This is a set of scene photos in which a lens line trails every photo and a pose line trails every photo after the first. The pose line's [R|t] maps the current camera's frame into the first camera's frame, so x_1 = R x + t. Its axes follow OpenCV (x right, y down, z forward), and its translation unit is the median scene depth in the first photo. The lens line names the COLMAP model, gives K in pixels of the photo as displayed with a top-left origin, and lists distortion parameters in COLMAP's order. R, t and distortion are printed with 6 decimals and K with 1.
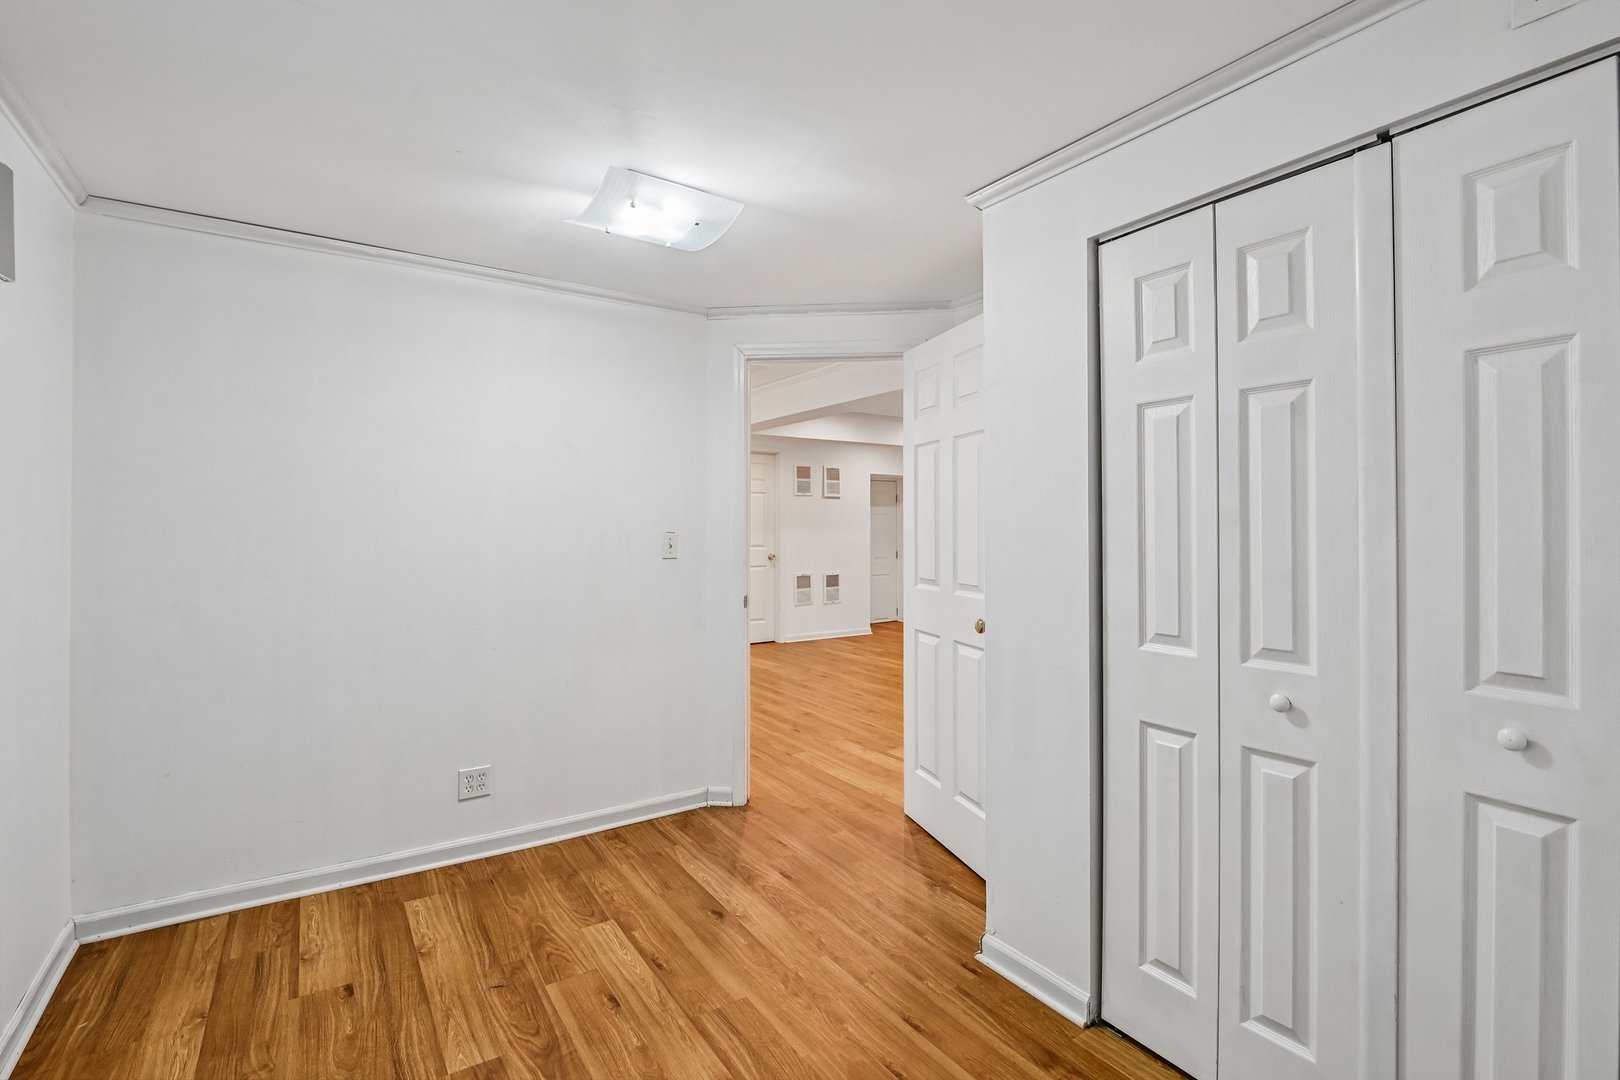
lens RADIAL K [[728.3, 0, 811.8], [0, 728.3, 519.3], [0, 0, 1]] dist [-0.000449, -0.002343]
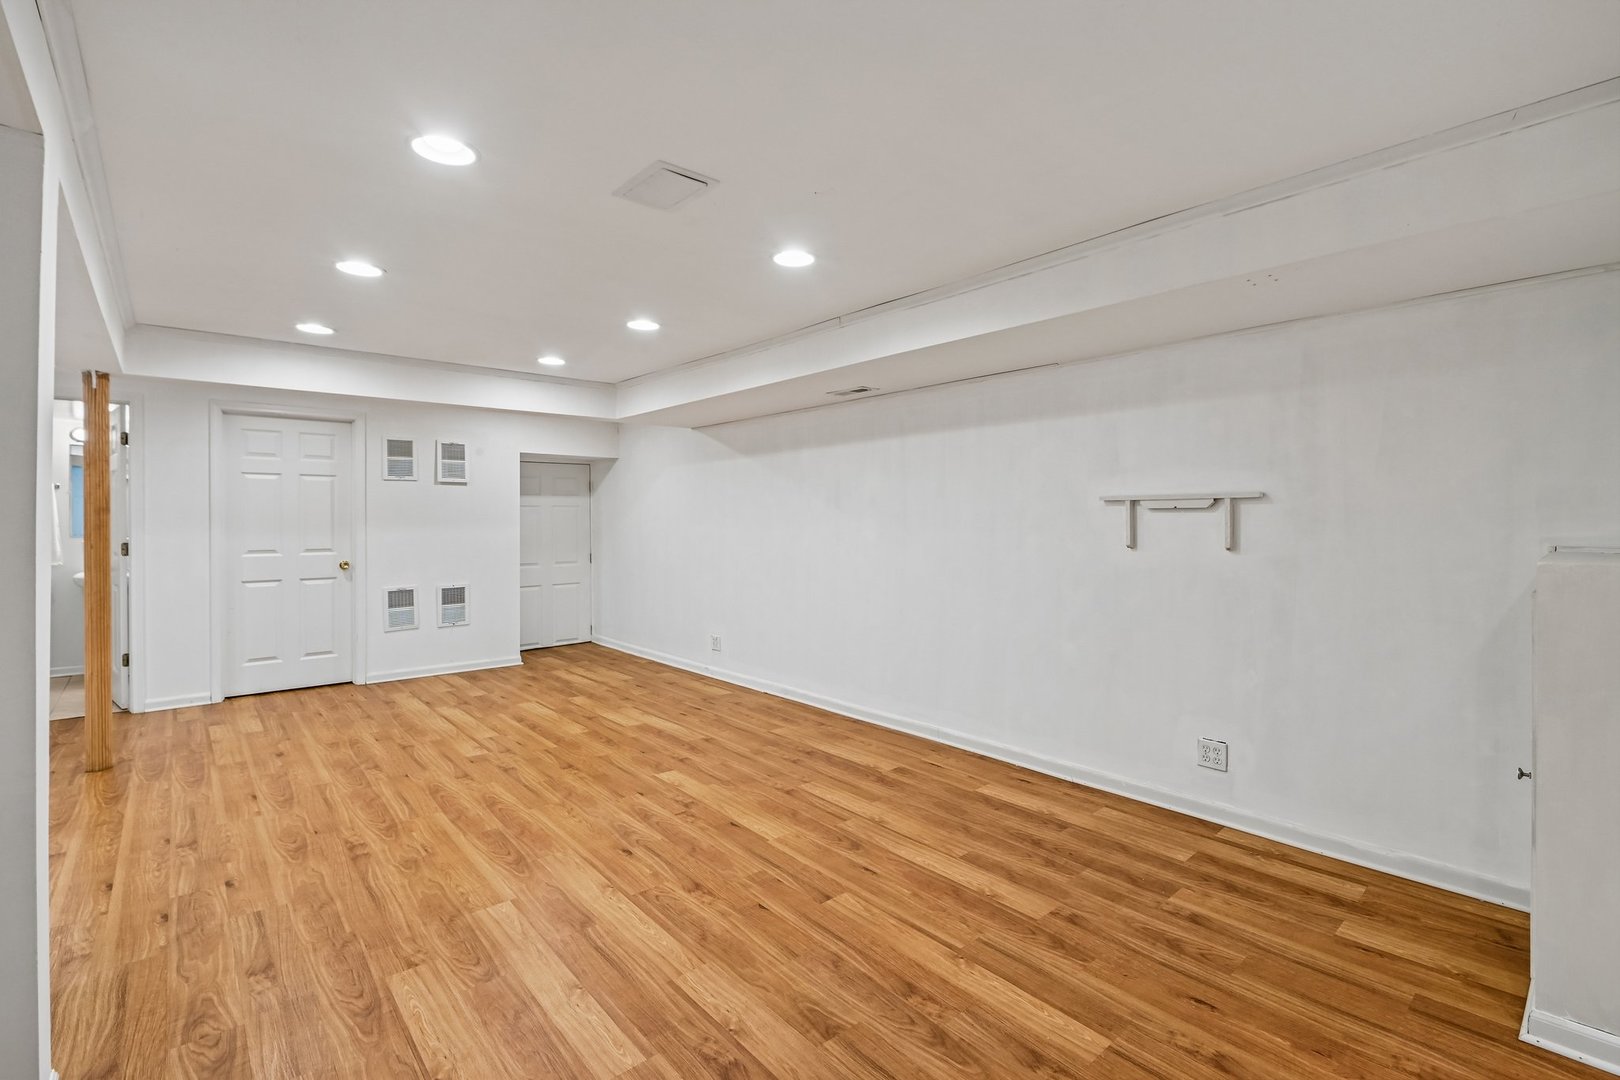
lens RADIAL K [[728.3, 0, 796.7], [0, 728.3, 516.7], [0, 0, 1]] dist [-0.000449, -0.002343]
pose [[0.994133, -0.004527, 0.108074, 0.299658], [0.004372, 0.999989, 0.001668, 0.004439], [-0.108080, -0.001186, 0.994141, 0.229432]]
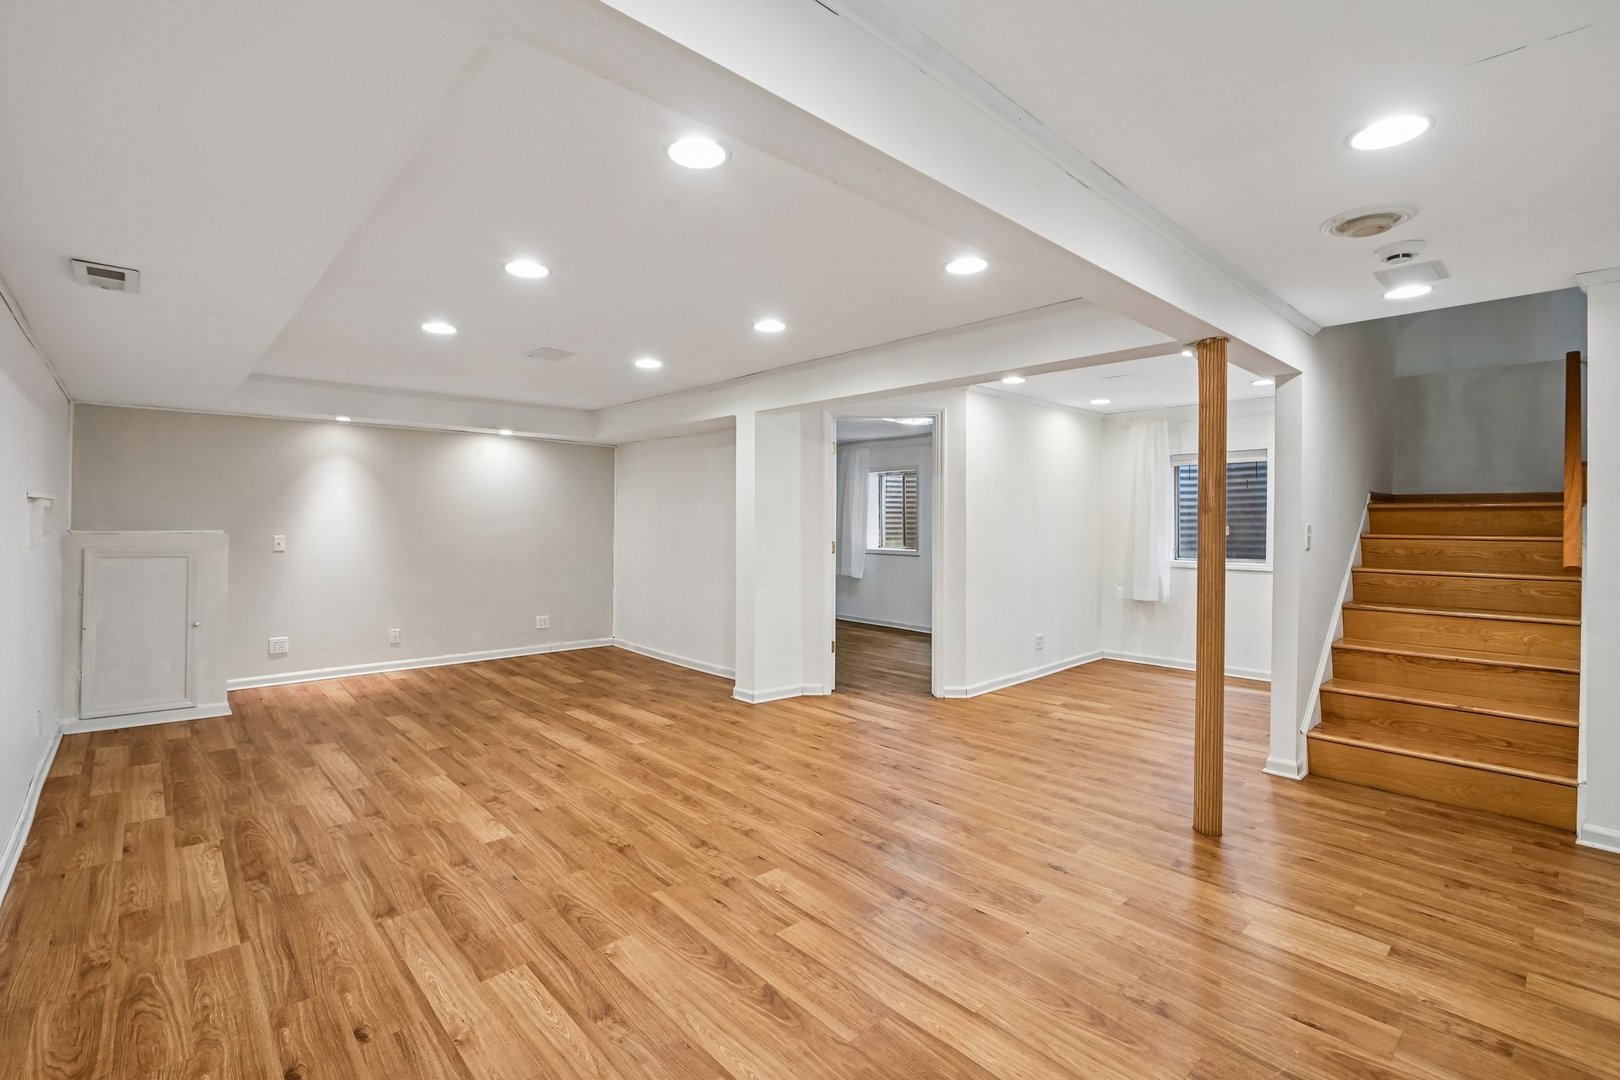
lens RADIAL K [[728.3, 0, 800.3], [0, 728.3, 522.3], [0, 0, 1]] dist [-0.000449, -0.002343]
pose [[-0.990396, -0.007369, -0.138062, 0.171257], [-0.007166, 0.999972, -0.001965, 0.007497], [0.138073, -0.000956, -0.990422, 1.054777]]
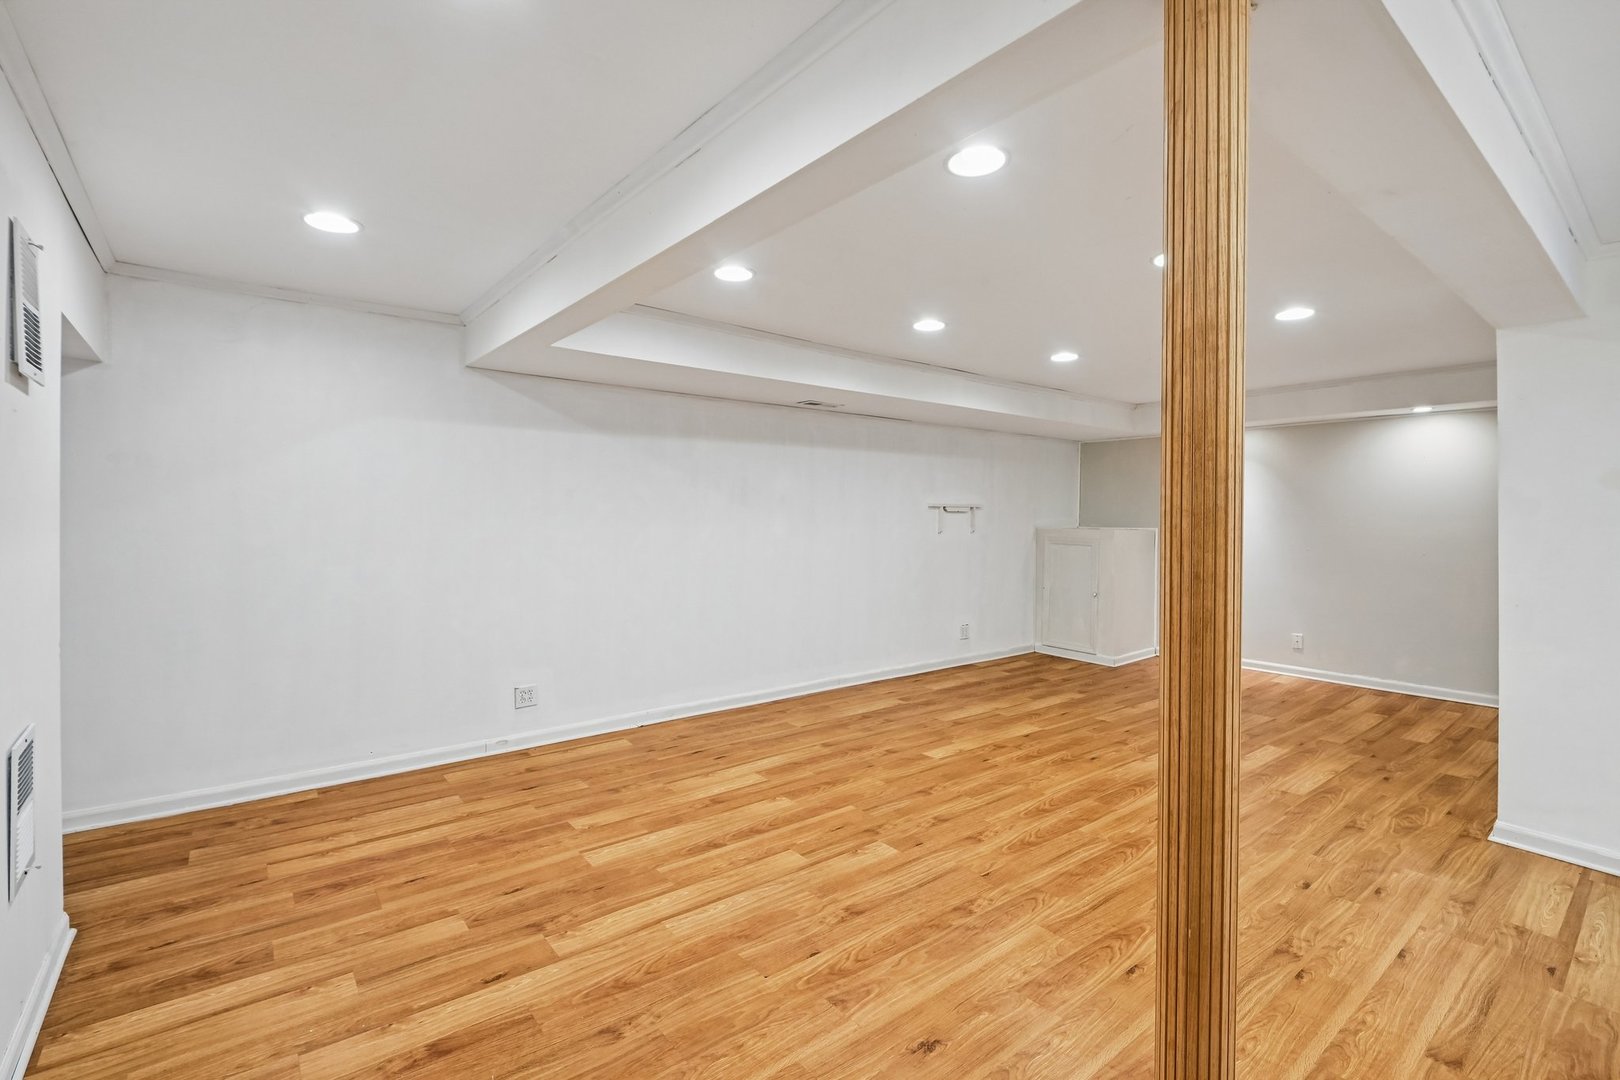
lens RADIAL K [[728.3, 0, 807.2], [0, 728.3, 522.6], [0, 0, 1]] dist [-0.000449, -0.002343]
pose [[-0.072546, -0.012278, 0.997289, -0.198082], [-0.012328, 0.999859, 0.011413, 0.005914], [-0.997289, -0.011467, -0.072687, 0.798283]]
